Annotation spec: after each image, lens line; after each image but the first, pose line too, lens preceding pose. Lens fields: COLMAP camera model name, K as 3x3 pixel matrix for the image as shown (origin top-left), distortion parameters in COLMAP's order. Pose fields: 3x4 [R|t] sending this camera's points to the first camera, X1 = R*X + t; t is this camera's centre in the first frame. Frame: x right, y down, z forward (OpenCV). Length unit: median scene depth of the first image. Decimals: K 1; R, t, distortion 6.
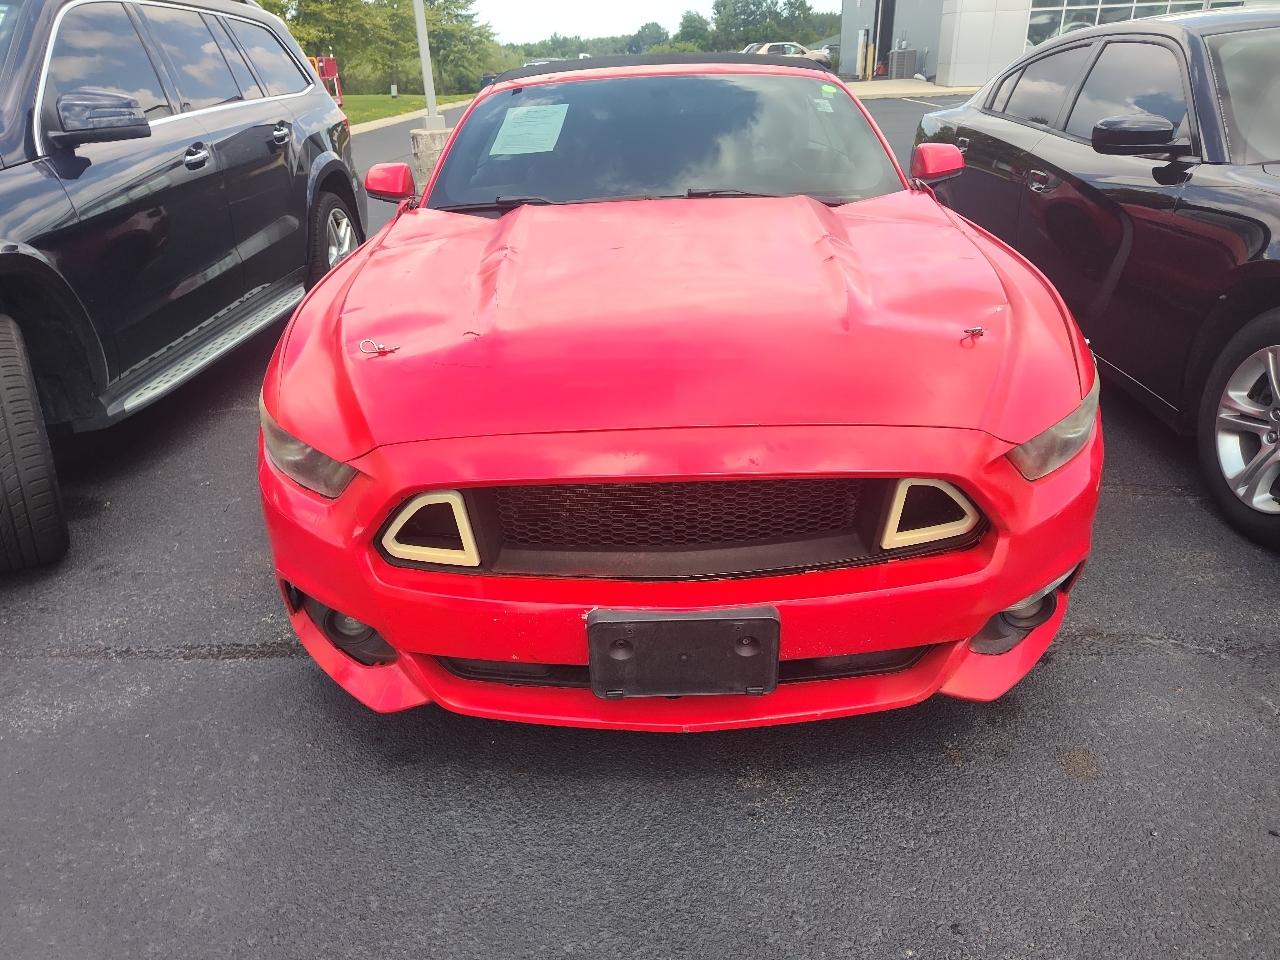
lens RADIAL K [[946.7, 0, 640.0], [0, 946.7, 480.0], [0, 0, 1]] dist [-0.010883, -0.005432]
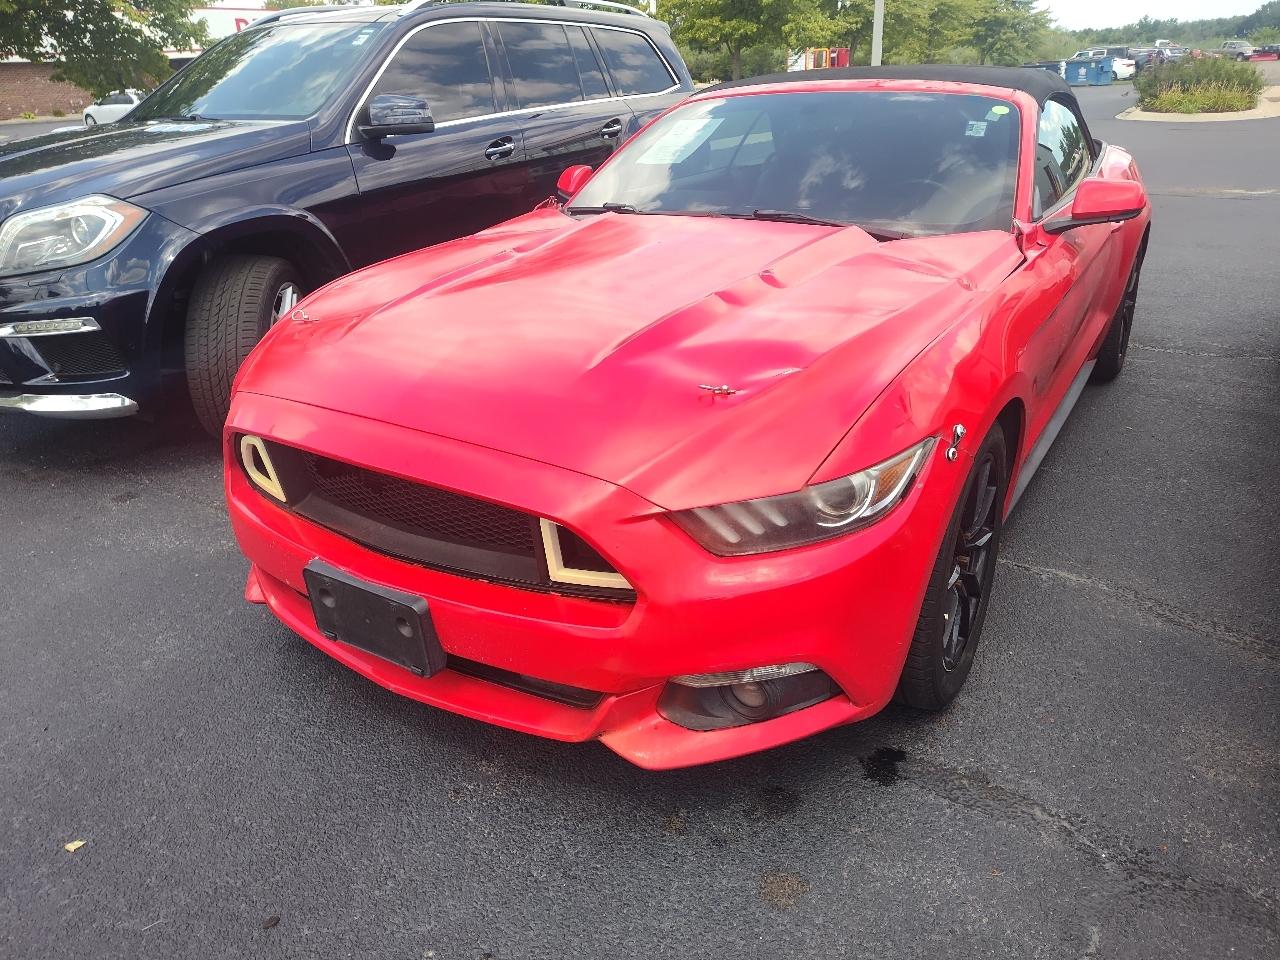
lens RADIAL K [[905.2, 0, 630.3], [0, 905.2, 476.6], [0, 0, 1]] dist [-0.001690, 0.000245]
pose [[0.832478, 0.231056, -0.503581, 0.152265], [-0.217471, 0.972220, 0.086575, -0.027337], [0.509595, 0.037443, 0.859599, 0.036184]]
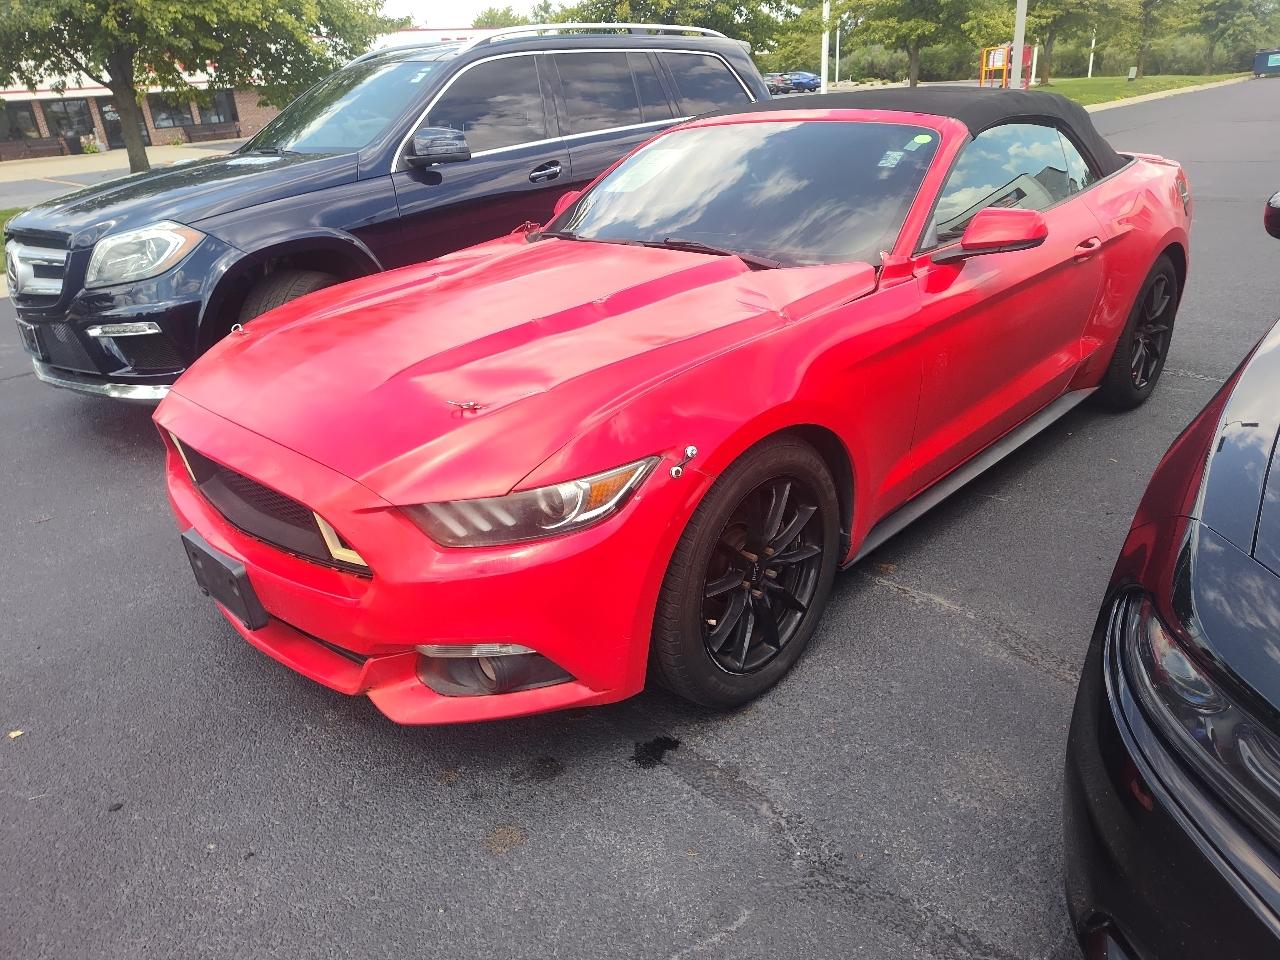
lens RADIAL K [[903.4, 0, 635.2], [0, 903.4, 481.8], [0, 0, 1]] dist [0.005299, -0.000237]
pose [[0.693038, 0.279042, -0.664706, 0.247196], [-0.251463, 0.957708, 0.139863, -0.055579], [0.675622, 0.070218, 0.733897, 0.073491]]
